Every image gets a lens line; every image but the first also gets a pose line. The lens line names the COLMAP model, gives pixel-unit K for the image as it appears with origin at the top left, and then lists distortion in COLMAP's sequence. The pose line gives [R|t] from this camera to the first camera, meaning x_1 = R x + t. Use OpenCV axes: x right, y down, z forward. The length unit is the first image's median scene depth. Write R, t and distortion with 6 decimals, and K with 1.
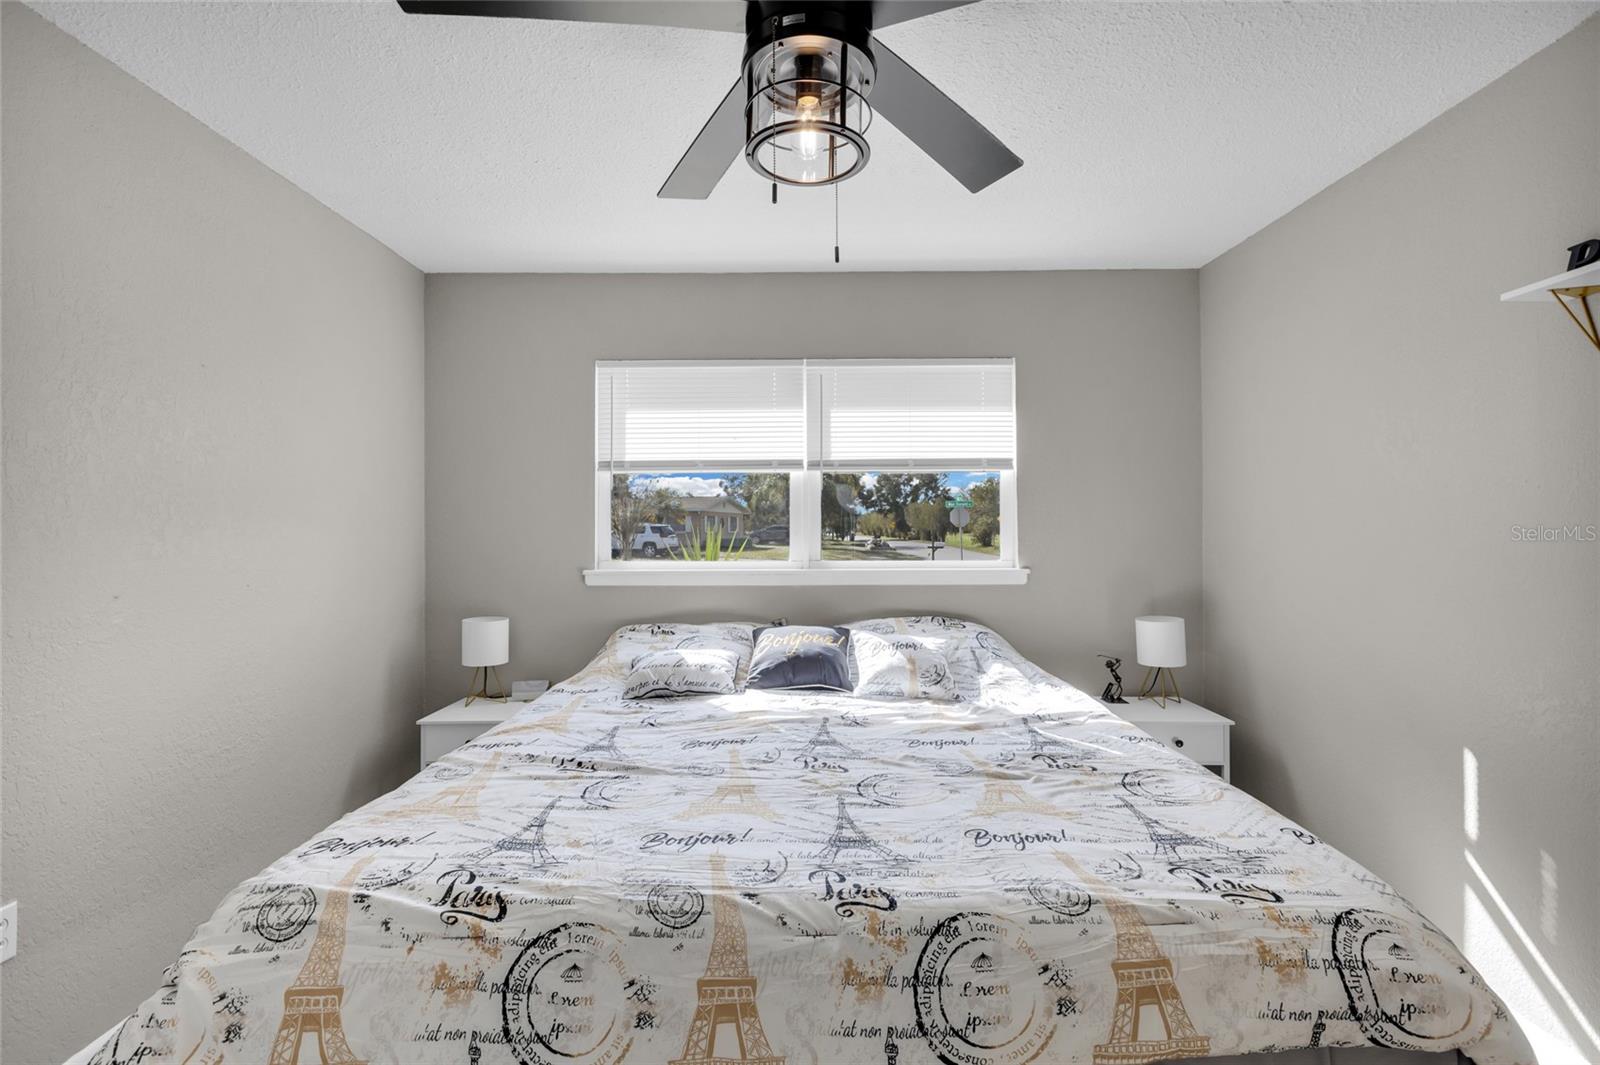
lens RADIAL K [[714.2, 0, 797.8], [0, 714.2, 527.0], [0, 0, 1]] dist [0.001456, -0.000403]
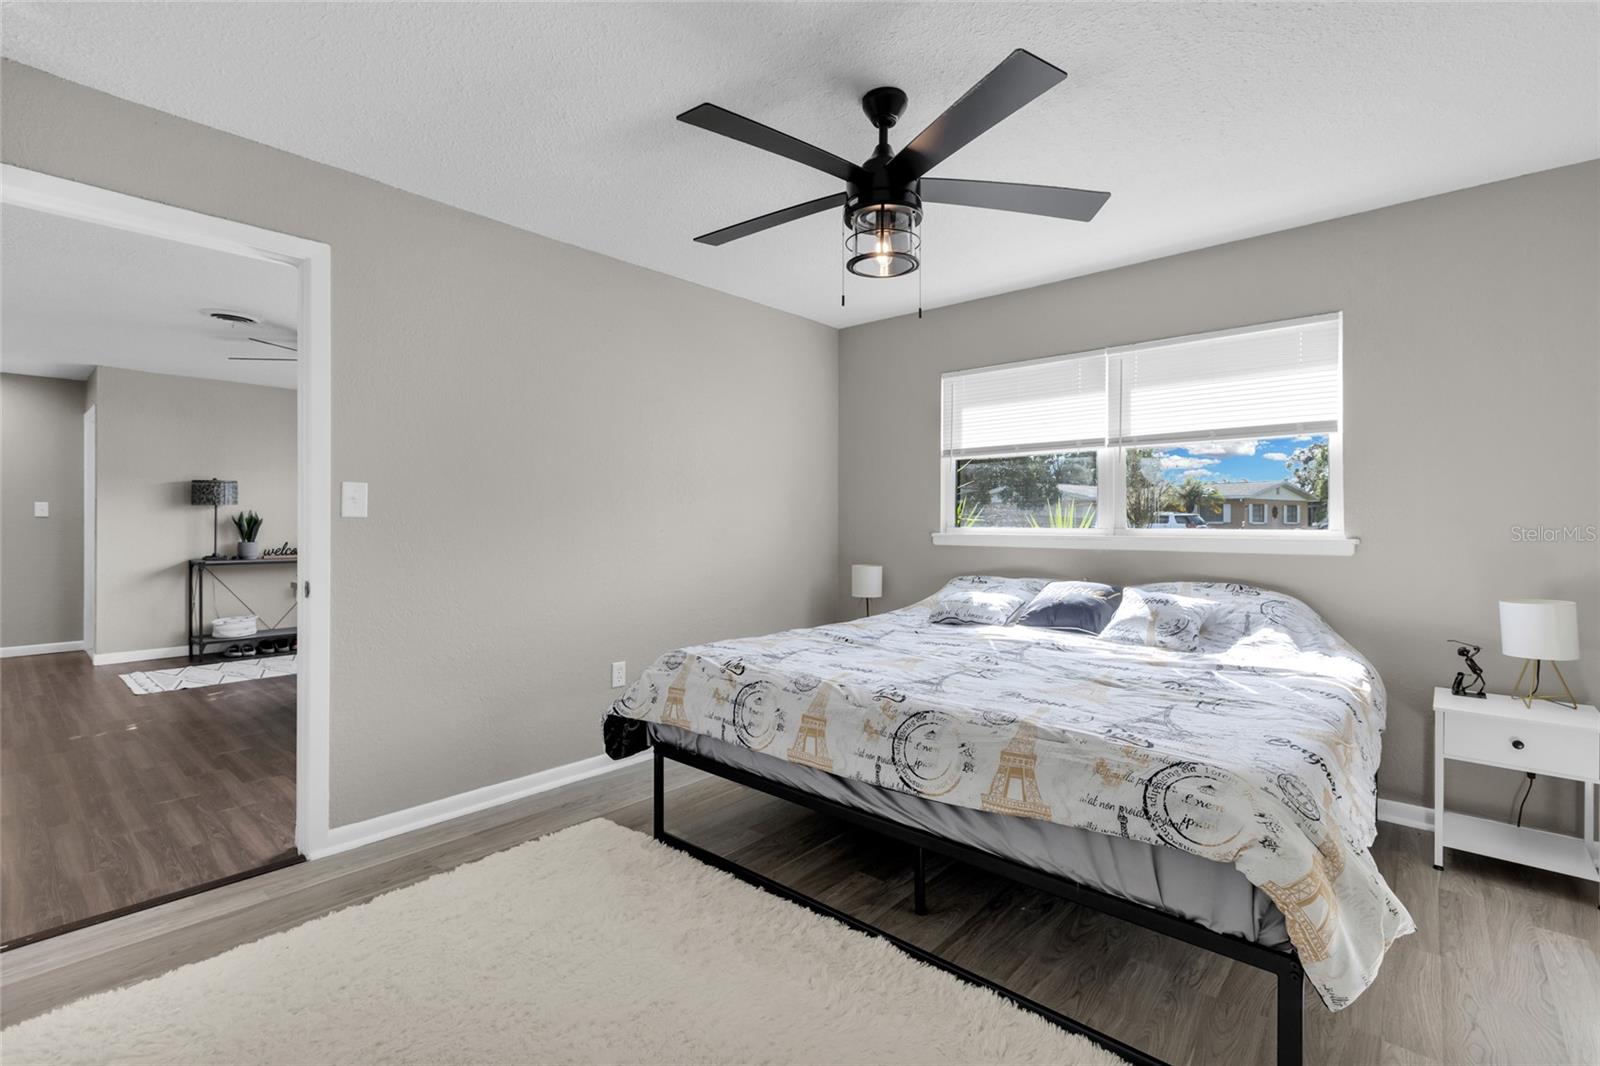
lens RADIAL K [[716.0, 0, 800.9], [0, 716.0, 523.3], [0, 0, 1]] dist [-0.000720, -0.000055]
pose [[0.755431, 0.005780, -0.655203, 0.474050], [-0.001378, 0.999973, 0.007232, 0.040078], [0.655227, -0.004560, 0.755419, -0.201660]]
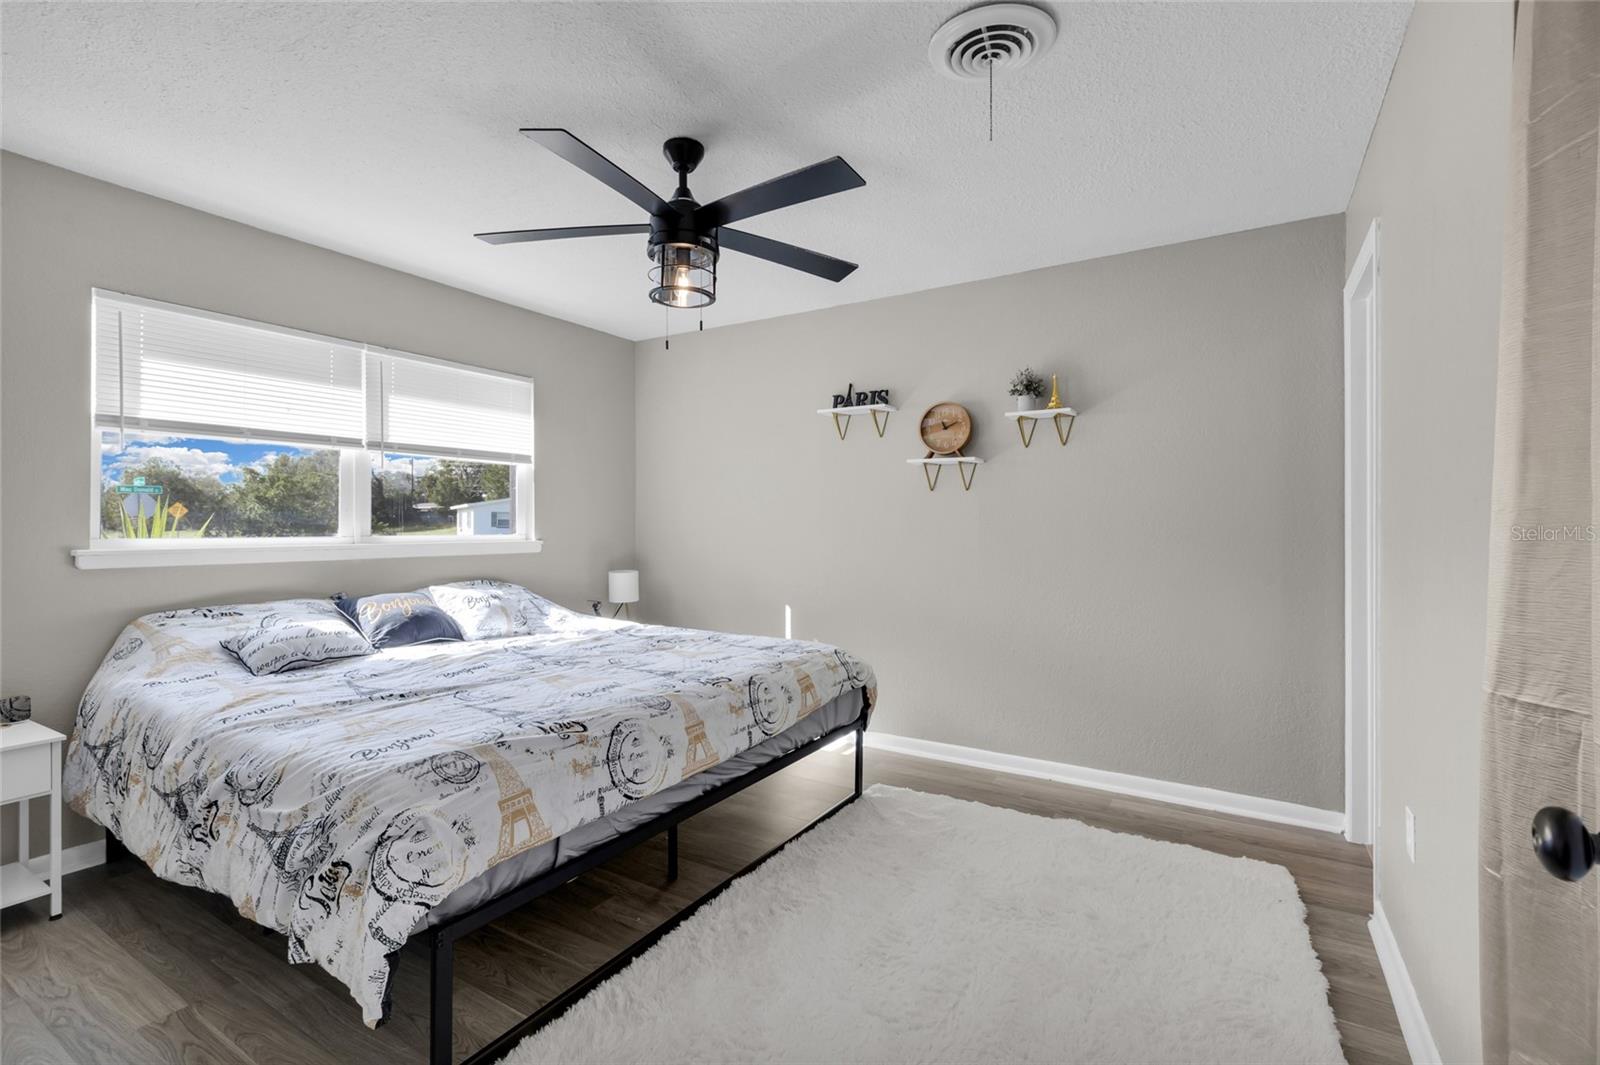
lens RADIAL K [[716.0, 0, 800.9], [0, 716.0, 522.8], [0, 0, 1]] dist [-0.000720, -0.000055]
pose [[0.519608, 0.007052, 0.854376, -0.680936], [-0.006116, 0.999971, -0.004534, 0.035824], [-0.854383, -0.002870, 0.519636, -0.114221]]
